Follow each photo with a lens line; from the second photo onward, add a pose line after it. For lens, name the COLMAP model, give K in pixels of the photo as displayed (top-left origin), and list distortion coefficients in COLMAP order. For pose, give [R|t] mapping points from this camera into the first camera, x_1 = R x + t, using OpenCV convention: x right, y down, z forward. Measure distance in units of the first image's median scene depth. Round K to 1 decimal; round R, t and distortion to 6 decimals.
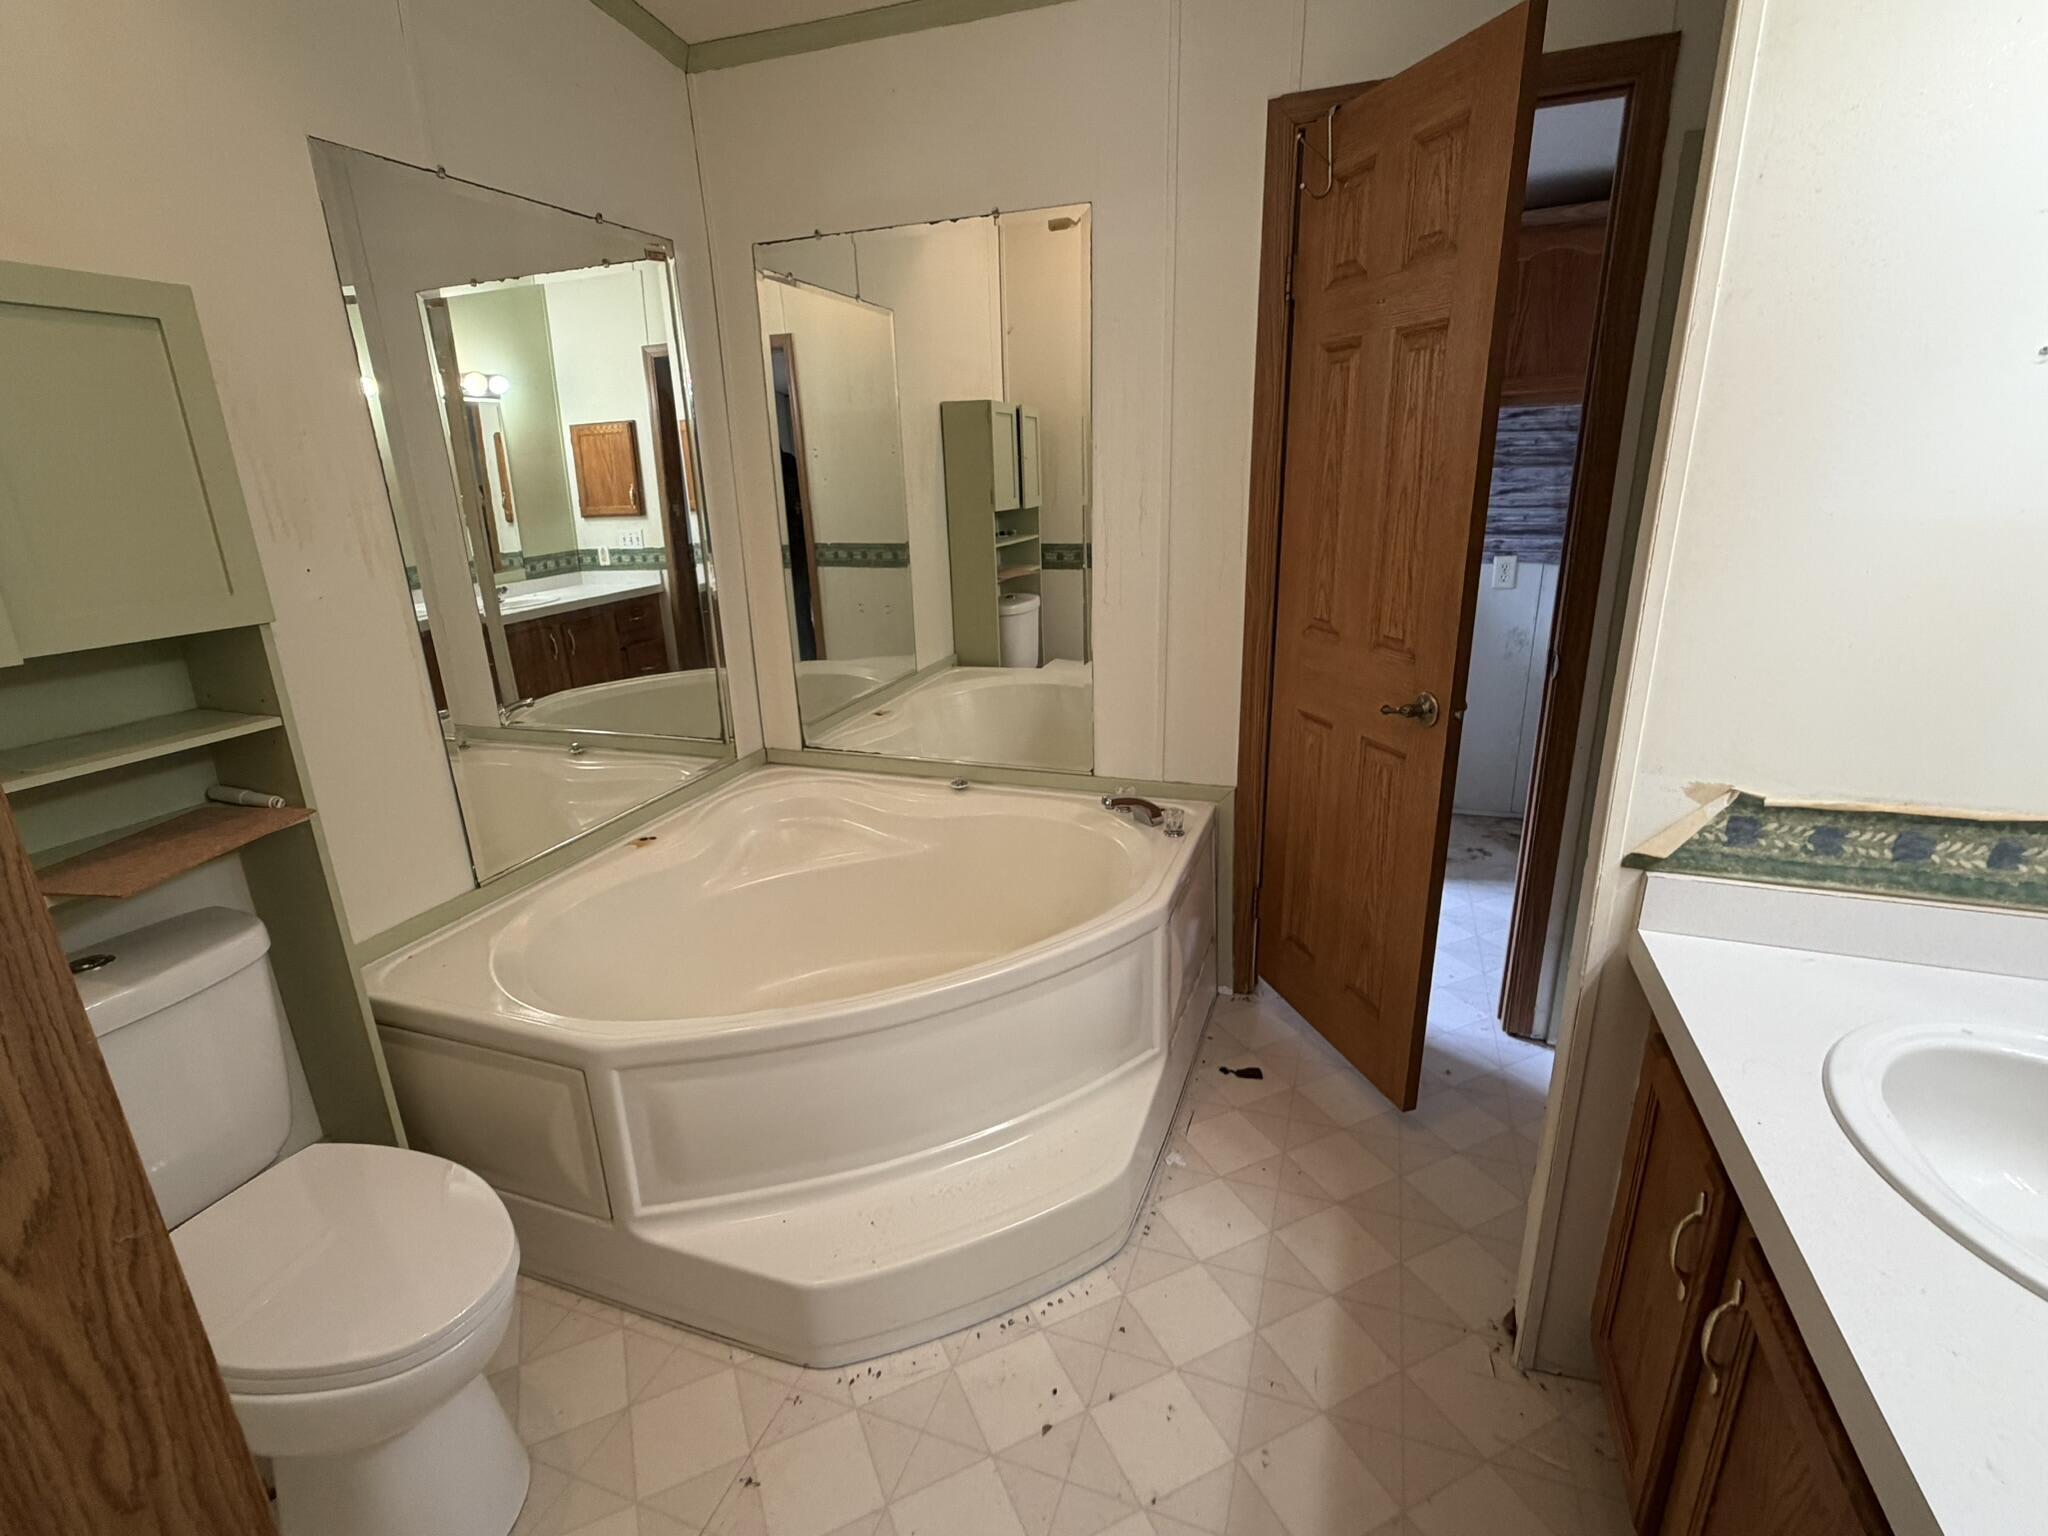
lens RADIAL K [[964.8, 0, 1017.6], [0, 964.8, 772.6], [0, 0, 1]] dist [0.002545, -0.002304]
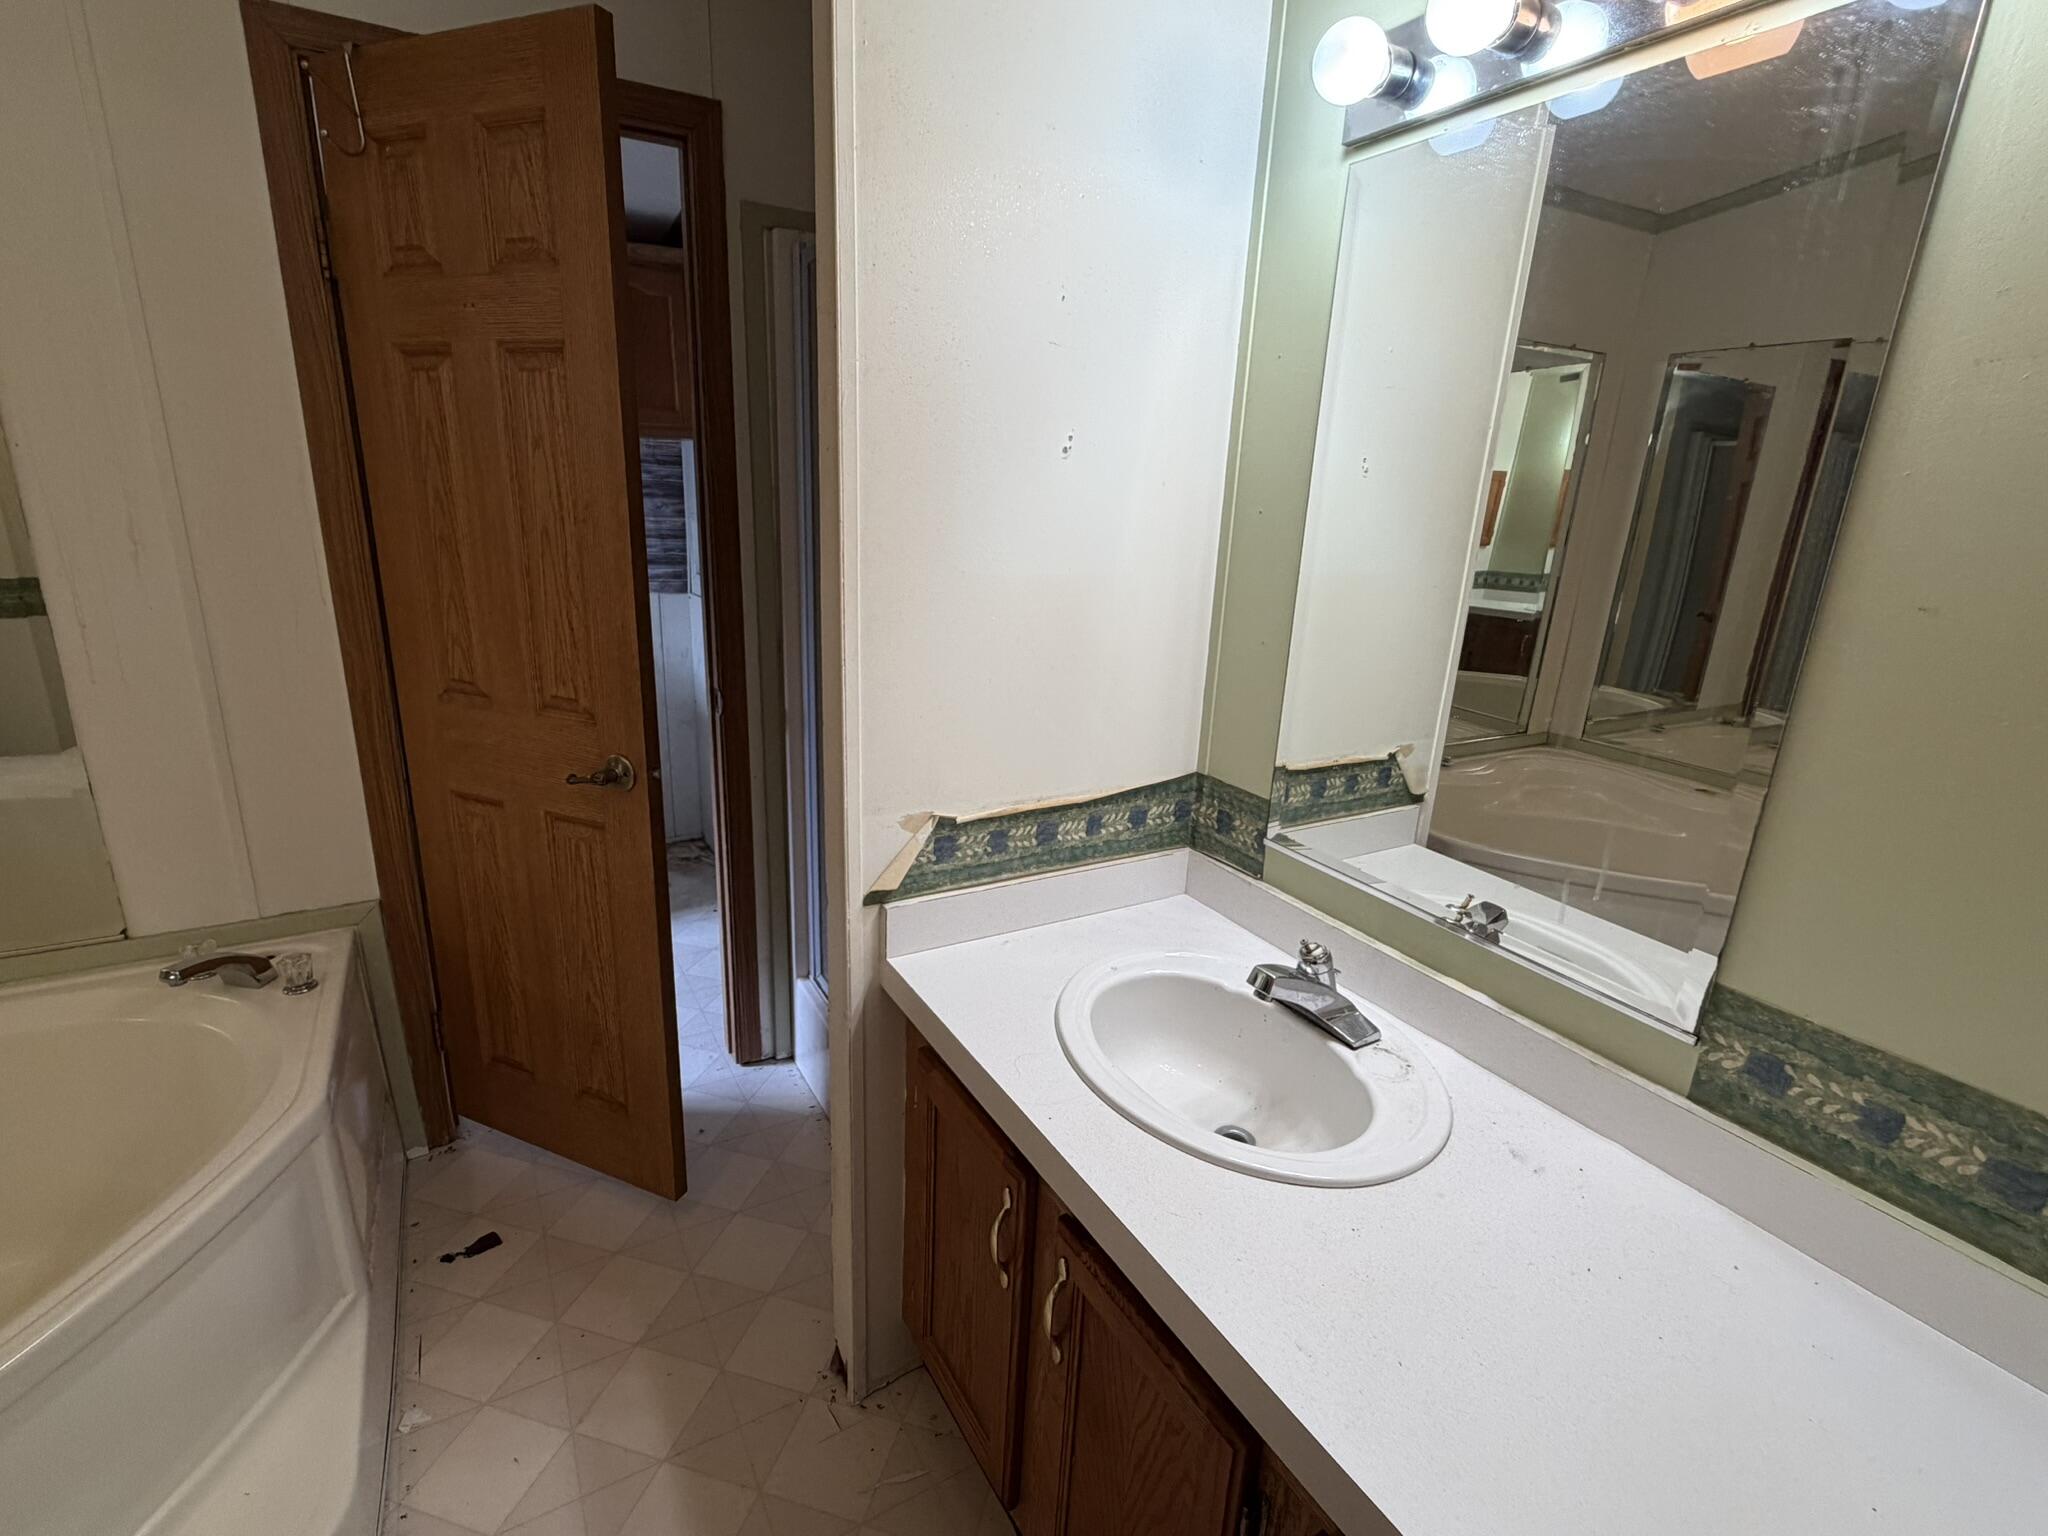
lens RADIAL K [[964.8, 0, 1028.2], [0, 964.8, 772.8], [0, 0, 1]] dist [0.002545, -0.002304]
pose [[0.633427, -0.167581, 0.755438, -0.015839], [0.180410, 0.981346, 0.066422, -0.054897], [-0.752477, 0.094215, 0.651844, 0.120226]]
